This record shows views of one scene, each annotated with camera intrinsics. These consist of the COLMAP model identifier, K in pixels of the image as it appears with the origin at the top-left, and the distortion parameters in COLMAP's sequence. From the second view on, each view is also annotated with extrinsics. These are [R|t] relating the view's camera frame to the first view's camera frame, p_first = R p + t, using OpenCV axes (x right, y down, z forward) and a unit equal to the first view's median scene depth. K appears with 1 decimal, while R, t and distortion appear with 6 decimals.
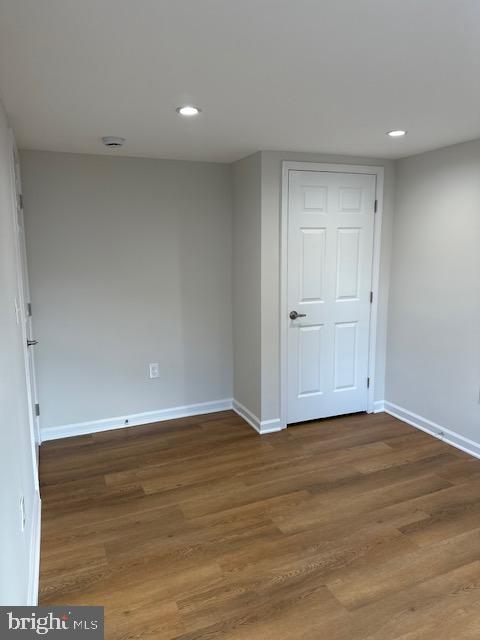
lens RADIAL K [[451.9, 0, 245.1], [0, 451.9, 321.1], [0, 0, 1]] dist [0.041287, -0.039725]
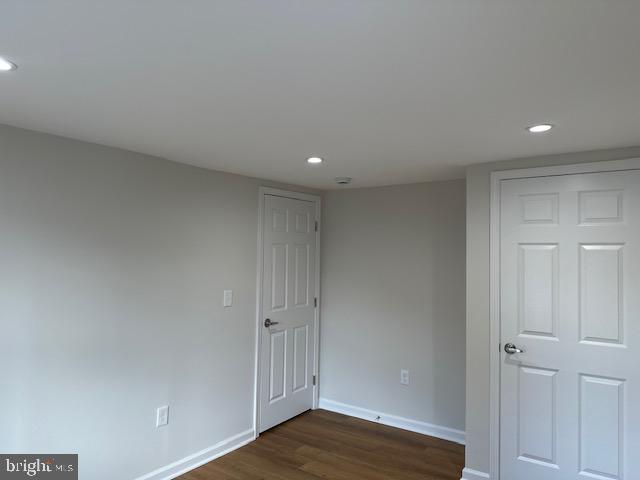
lens RADIAL K [[451.9, 0, 326.1], [0, 451.9, 241.6], [0, 0, 1]] dist [0.041287, -0.039725]
pose [[0.525511, -0.003265, -0.850781, 0.647841], [-0.158878, 0.982025, -0.101904, -0.067552], [0.835821, 0.188722, 0.515546, 0.270371]]
